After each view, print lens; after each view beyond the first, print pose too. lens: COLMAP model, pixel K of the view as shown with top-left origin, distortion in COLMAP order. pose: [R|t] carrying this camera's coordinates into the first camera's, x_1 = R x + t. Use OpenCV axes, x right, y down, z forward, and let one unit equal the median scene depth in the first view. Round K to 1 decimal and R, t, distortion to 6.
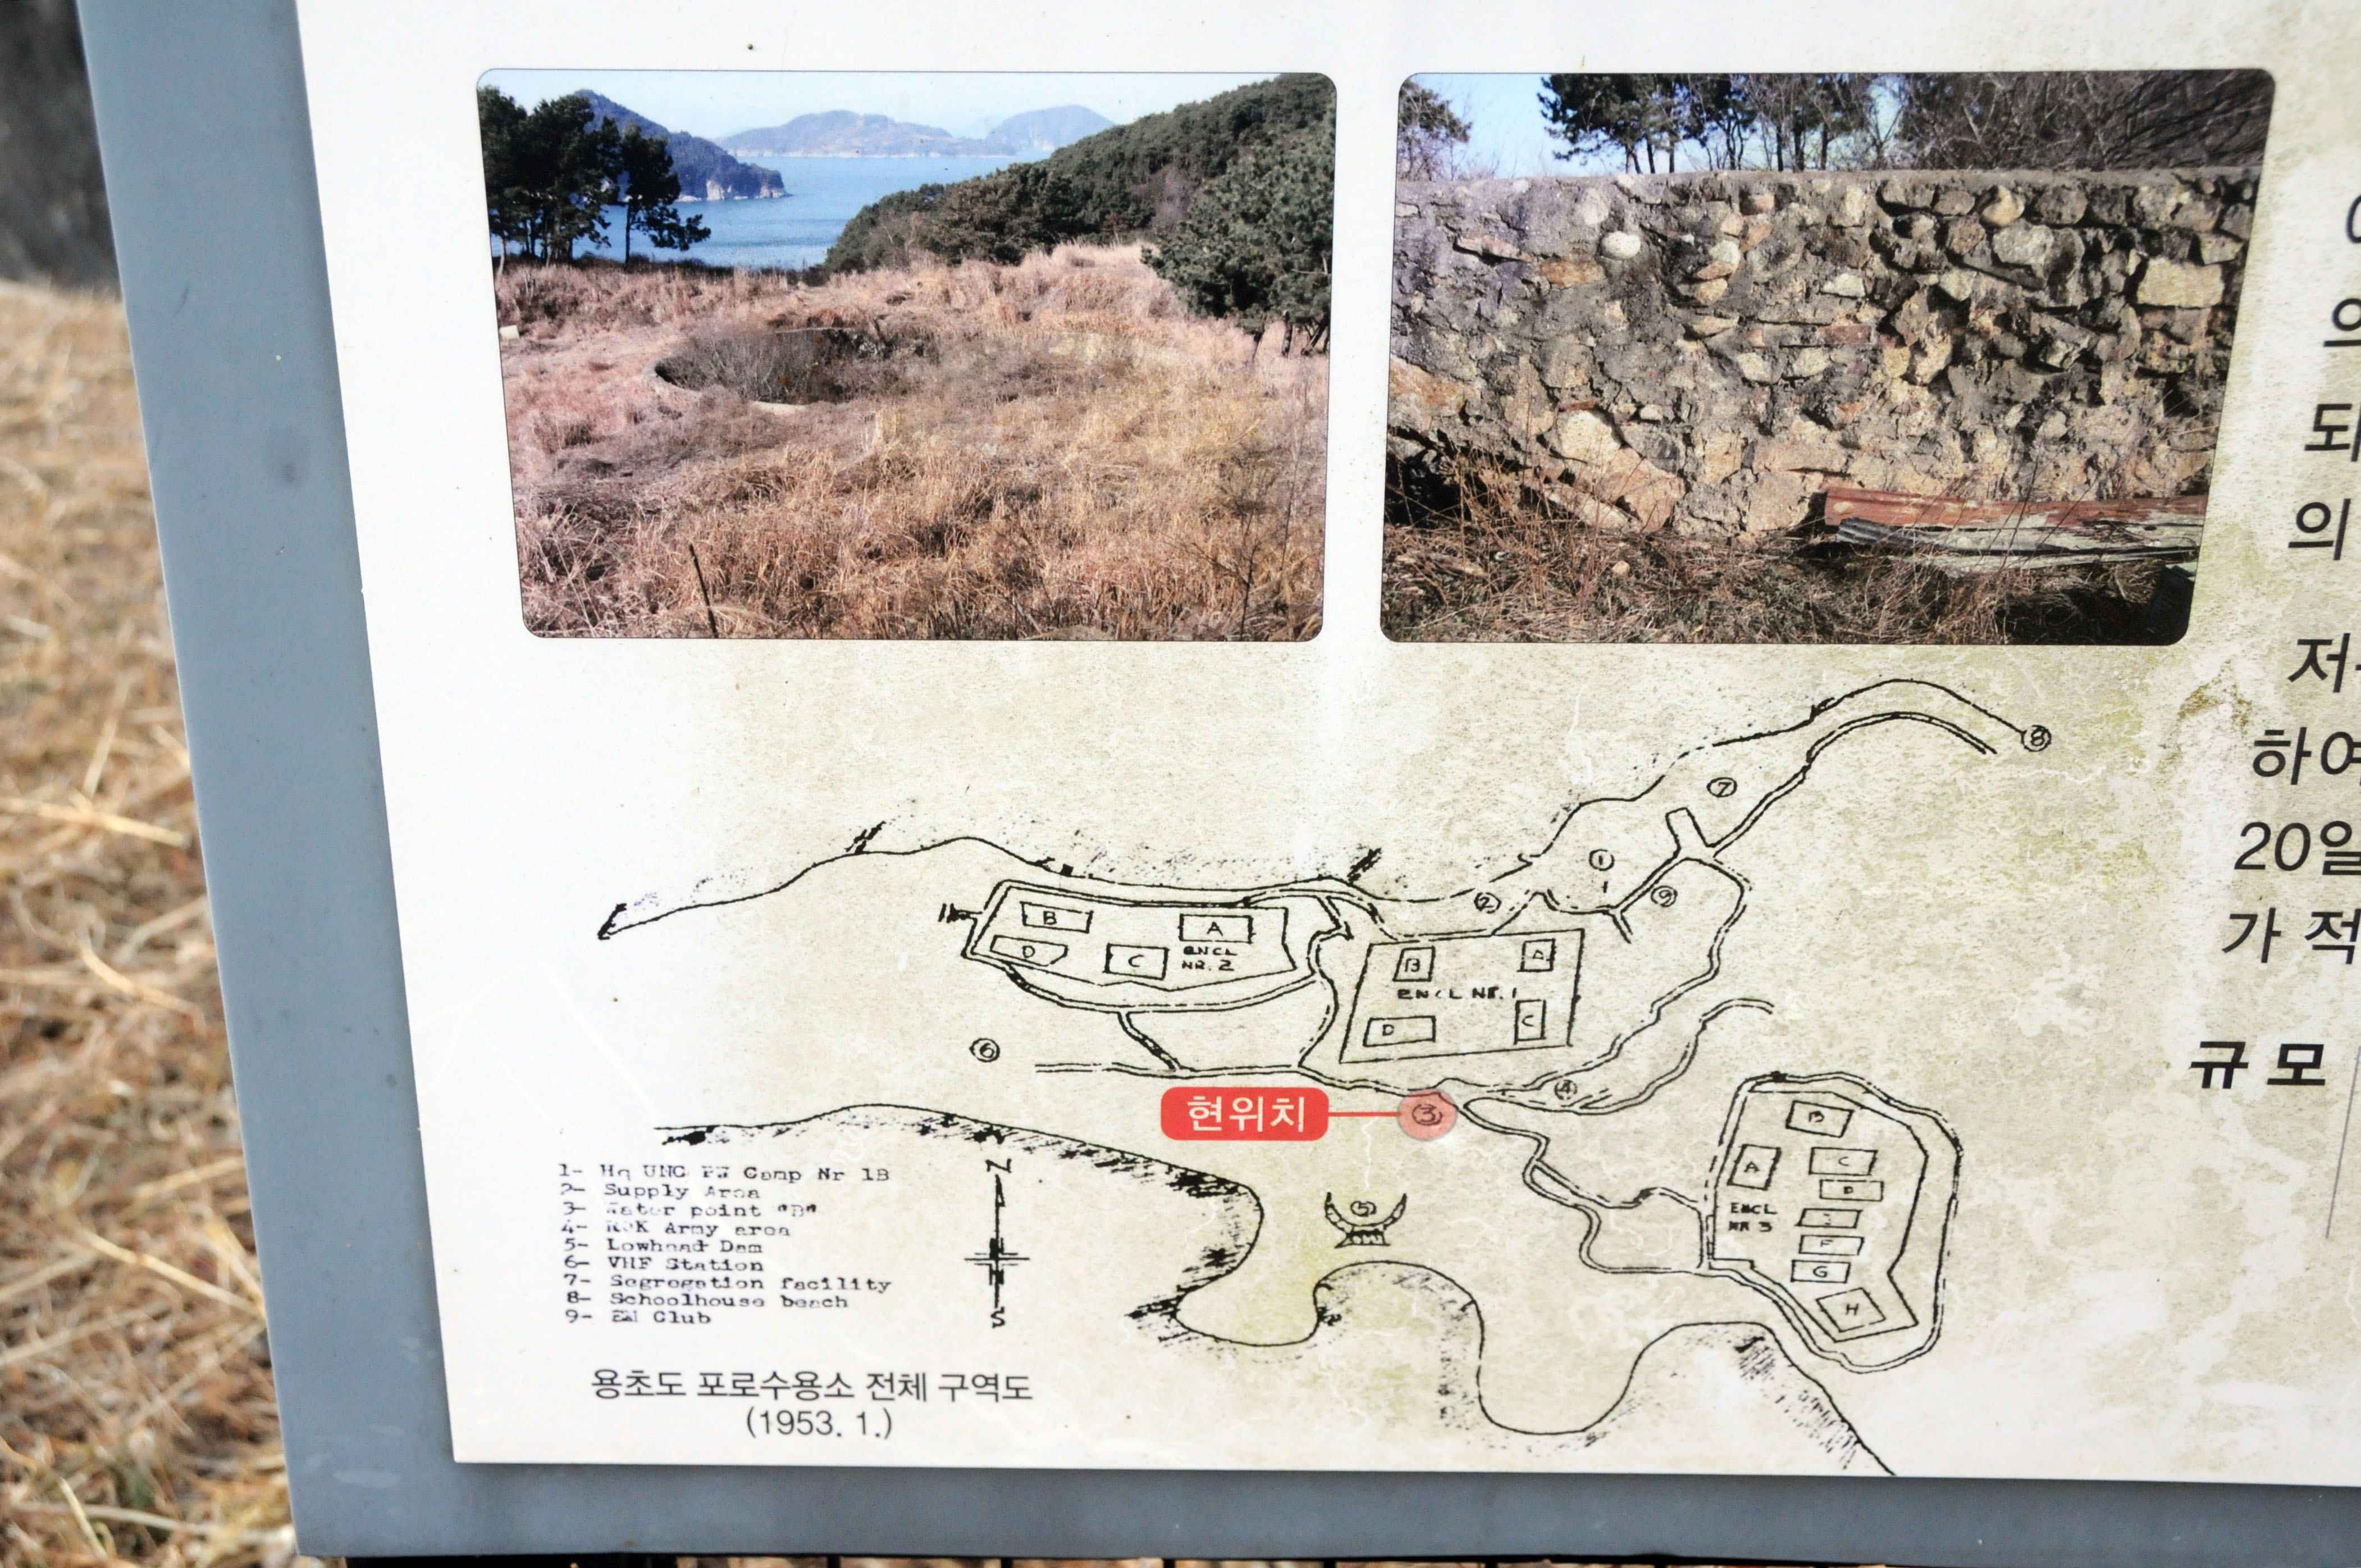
lens RADIAL K [[2655.5, 0, 1184.4], [0, 2655.5, 788.9], [0, 0, 1]] dist [0.063885, 0.000000]
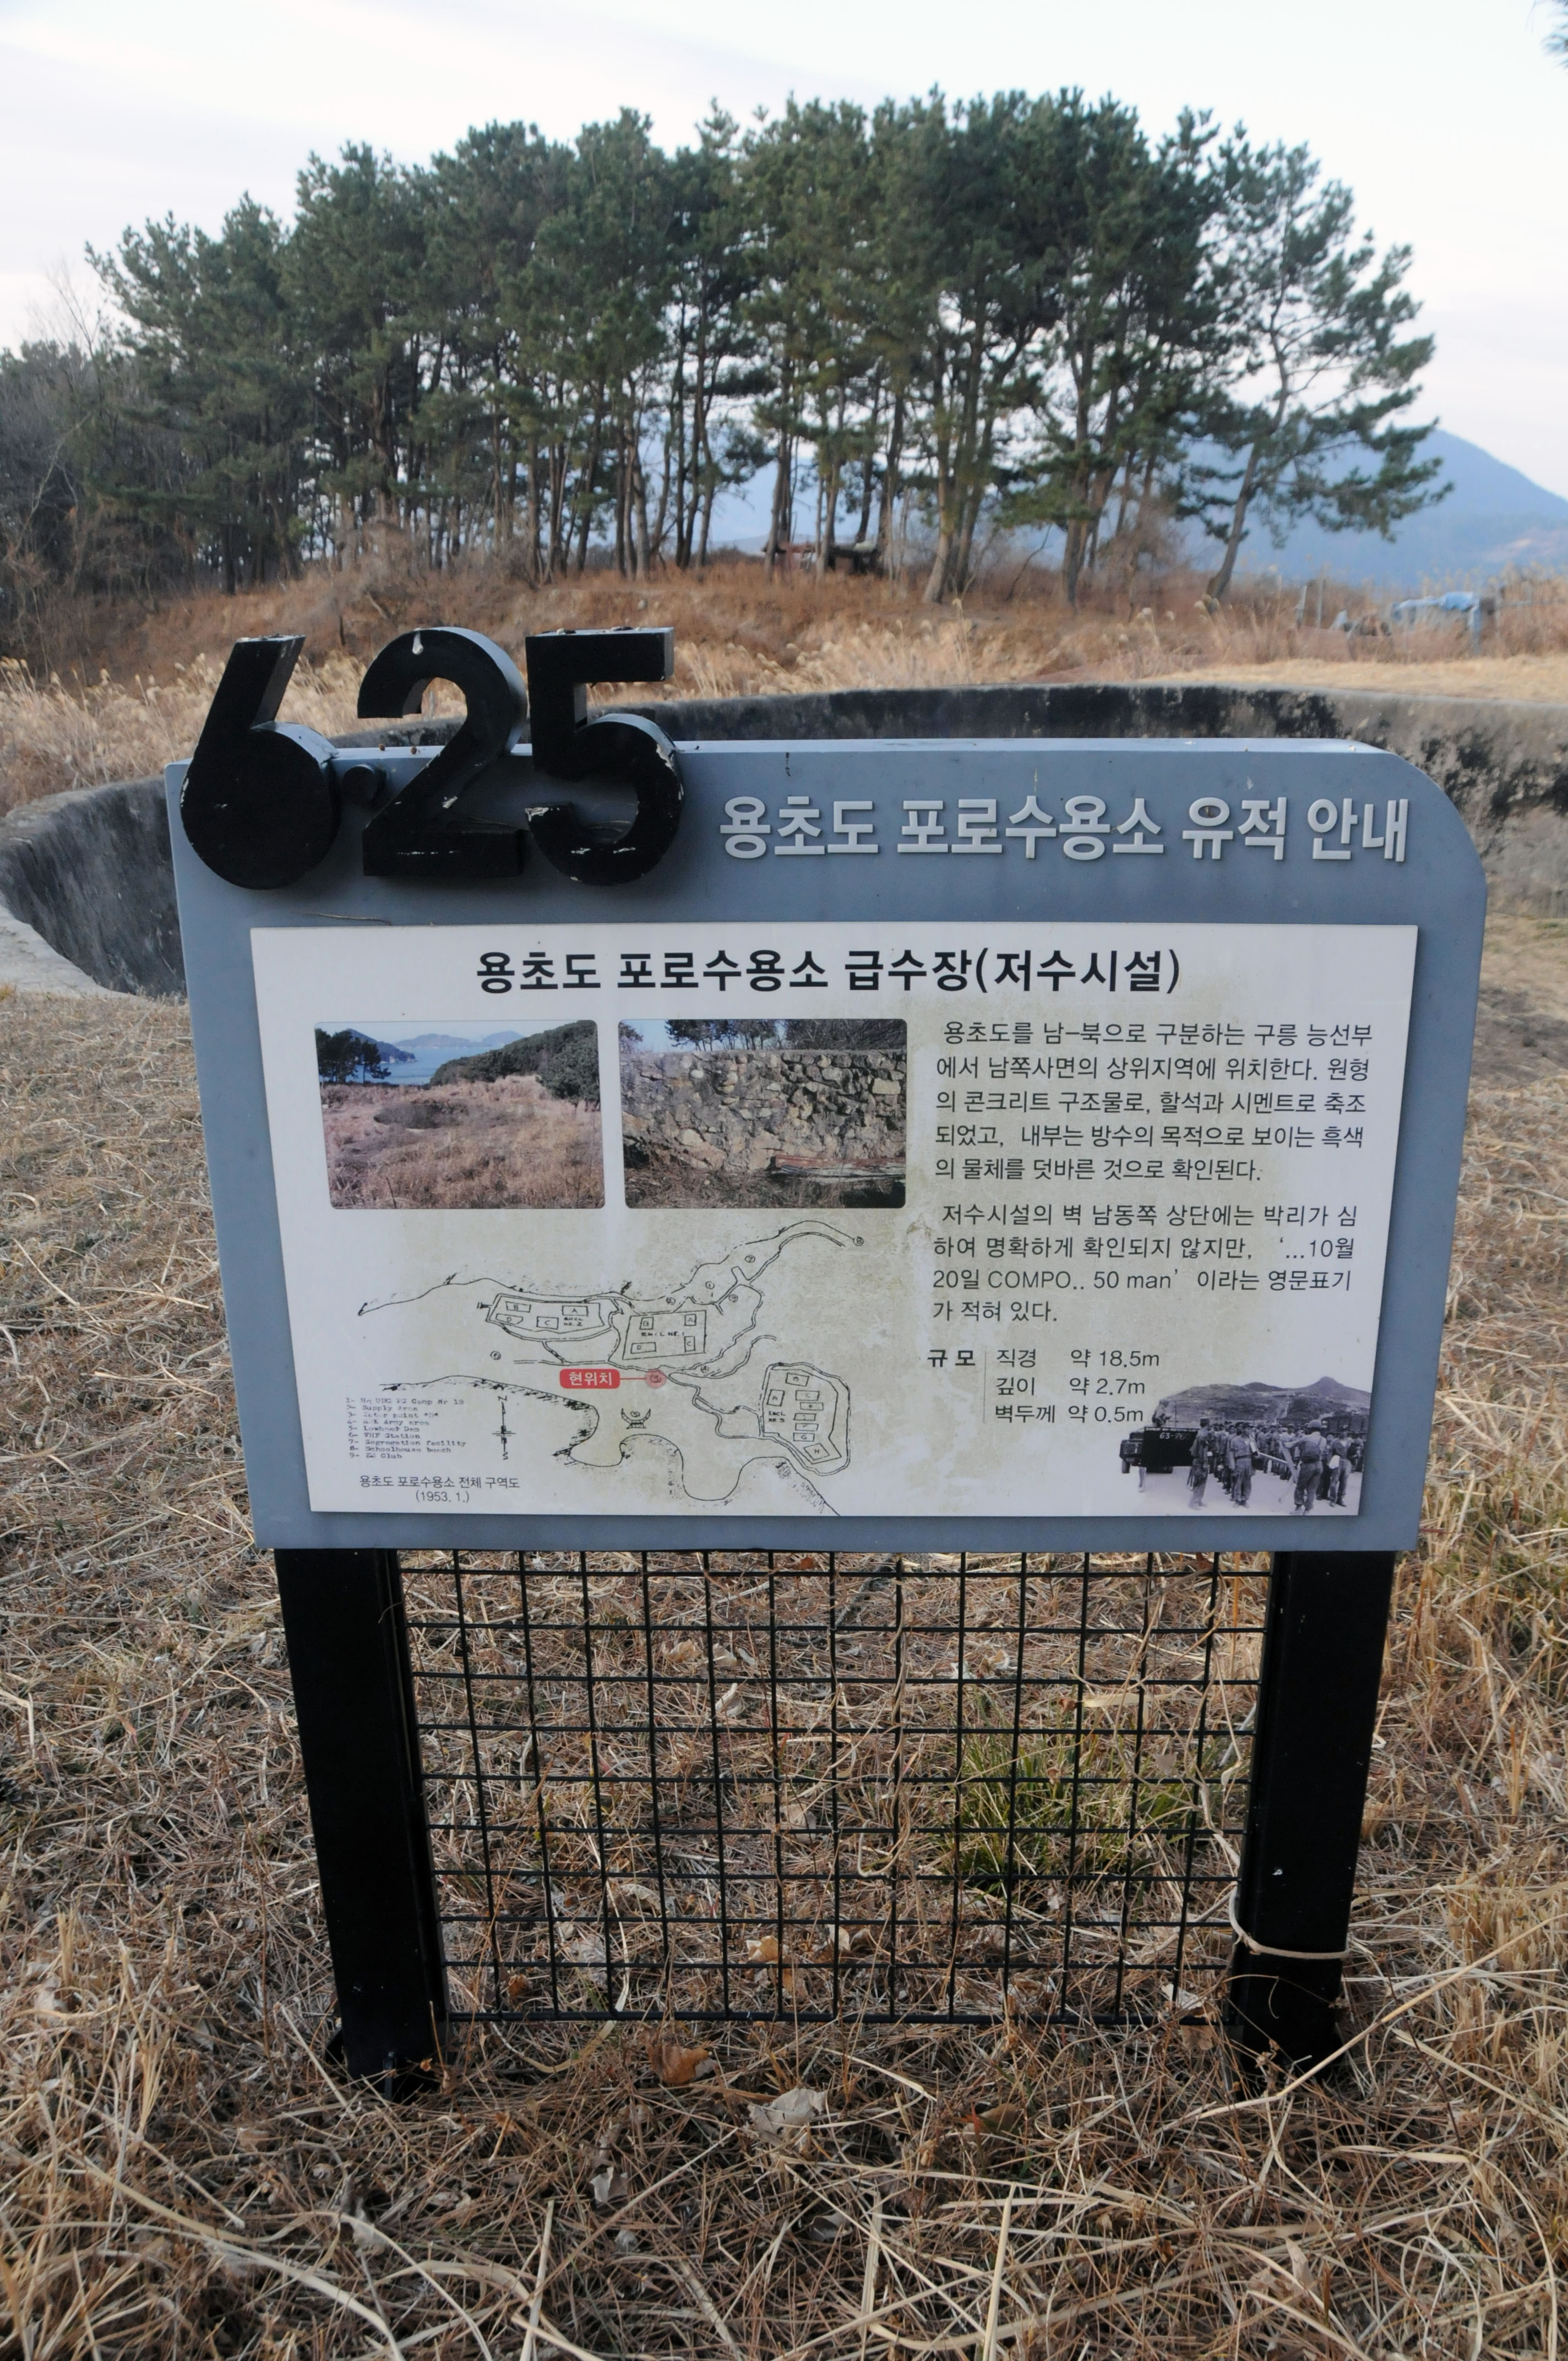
lens RADIAL K [[1705.3, 0, 809.0], [0, 1705.3, 1196.8], [0, 0, 1]] dist [-0.068184, 0.006166]
pose [[0.999831, -0.006535, -0.017171, 0.302273], [0.005632, 0.998625, -0.052124, 0.028704], [0.017488, 0.052019, 0.998493, -0.827382]]
